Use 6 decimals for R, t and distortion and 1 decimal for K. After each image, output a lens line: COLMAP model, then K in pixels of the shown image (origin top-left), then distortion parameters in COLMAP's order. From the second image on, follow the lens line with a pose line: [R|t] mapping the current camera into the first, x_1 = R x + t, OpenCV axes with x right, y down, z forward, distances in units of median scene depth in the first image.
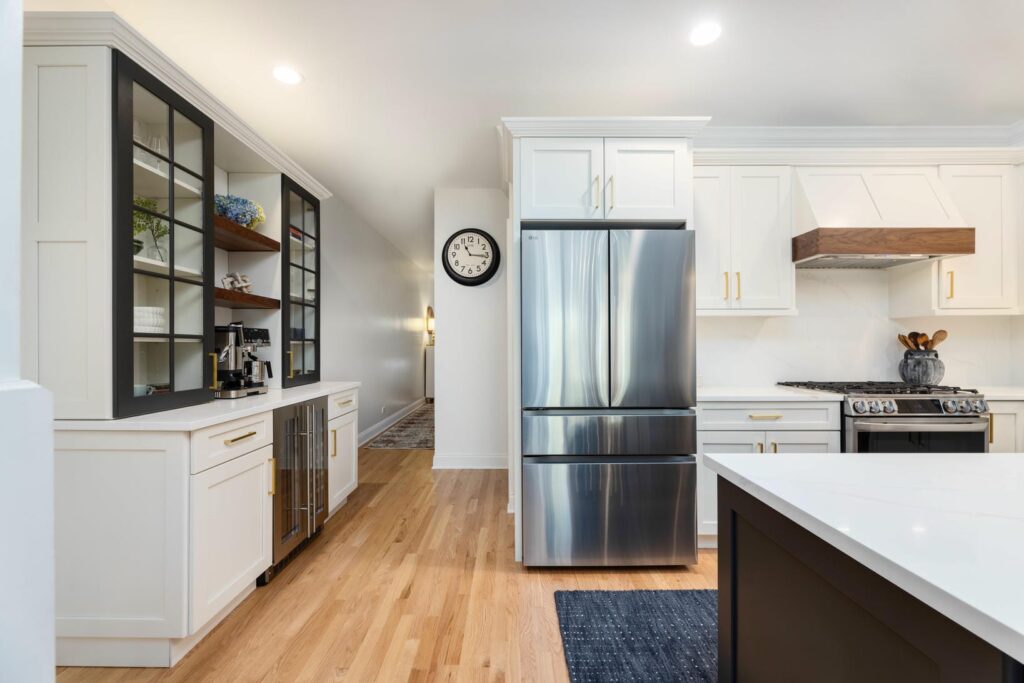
lens RADIAL K [[415.6, 0, 512.0], [0, 415.6, 341.5], [0, 0, 1]] dist [0.001150, -0.000055]
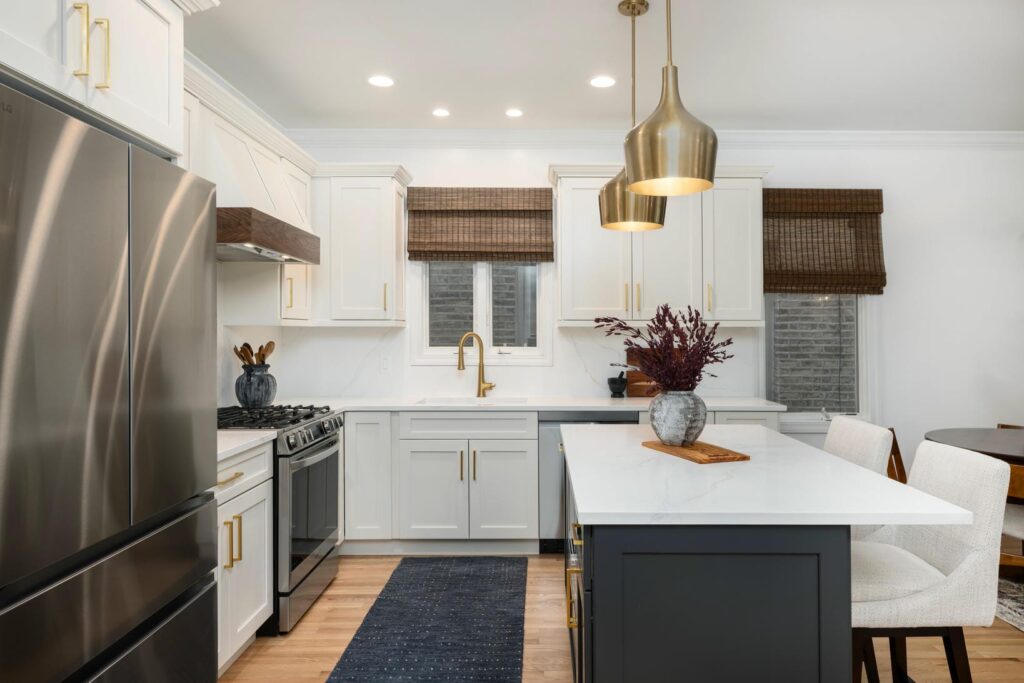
lens RADIAL K [[667.1, 0, 542.3], [0, 667.1, 341.2], [0, 0, 1]] dist [0.000095, -0.000023]
pose [[-0.009971, -0.010812, 0.999892, -0.457487], [-0.010040, 0.999892, 0.010712, -0.057958], [-0.999900, -0.009932, -0.010079, 0.513989]]
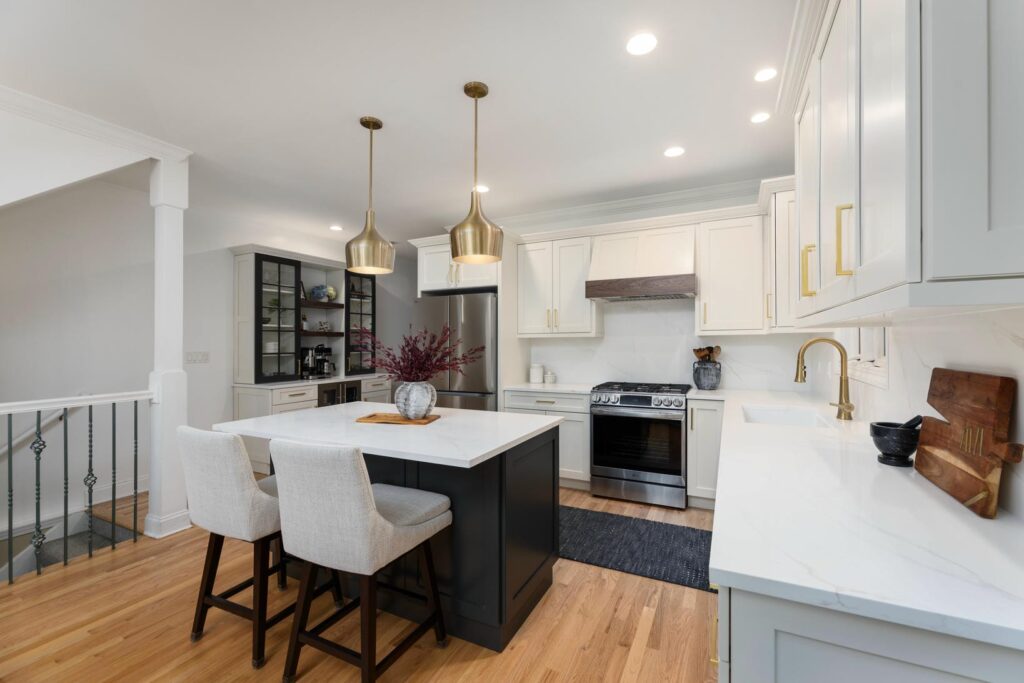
lens RADIAL K [[417.3, 0, 540.6], [0, 417.3, 340.9], [0, 0, 1]] dist [-0.000924, -0.000014]
pose [[0.908629, -0.007148, -0.417544, 1.282758], [0.009783, 0.999943, 0.004170, -0.062265], [0.417491, -0.007874, 0.908647, -0.494451]]
